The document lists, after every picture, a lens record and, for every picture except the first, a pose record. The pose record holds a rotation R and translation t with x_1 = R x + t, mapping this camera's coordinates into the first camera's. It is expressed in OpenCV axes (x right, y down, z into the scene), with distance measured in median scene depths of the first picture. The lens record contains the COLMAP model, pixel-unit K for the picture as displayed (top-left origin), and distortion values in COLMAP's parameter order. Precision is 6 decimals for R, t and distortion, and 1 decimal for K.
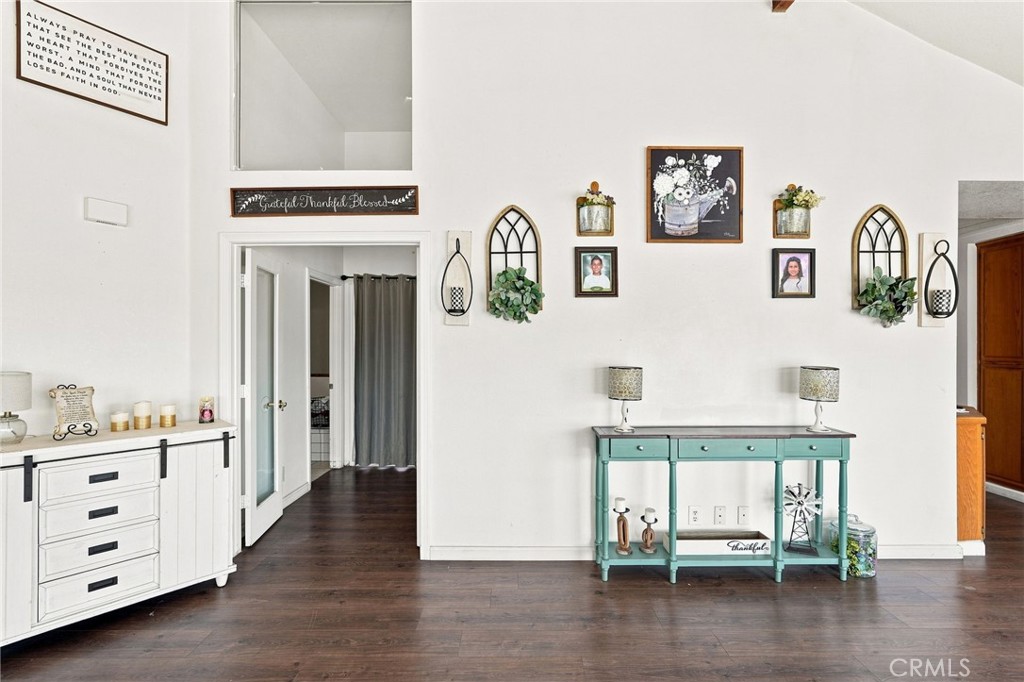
lens RADIAL K [[457.2, 0, 519.0], [0, 457.2, 339.2], [0, 0, 1]] dist [-0.009199, 0.002702]
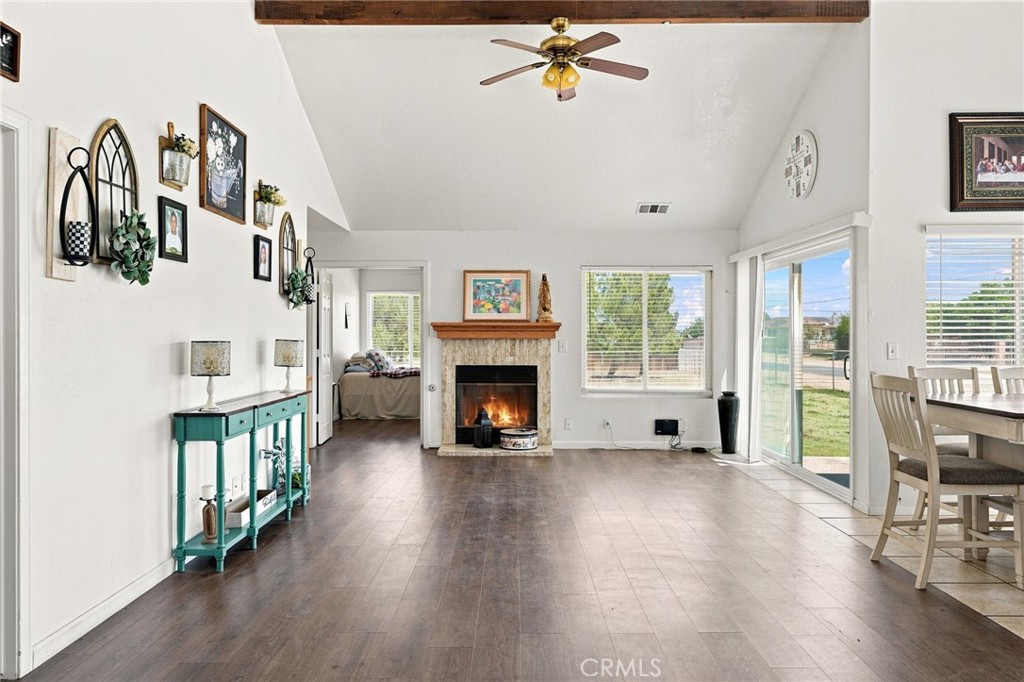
lens RADIAL K [[669.1, 0, 516.1], [0, 669.1, 337.7], [0, 0, 1]] dist [0.006883, 0.004175]
pose [[0.004359, -0.000390, 0.999990, -1.067627], [-0.002882, 0.999996, 0.000403, 0.049124], [-0.999986, -0.002884, 0.004358, 0.361269]]
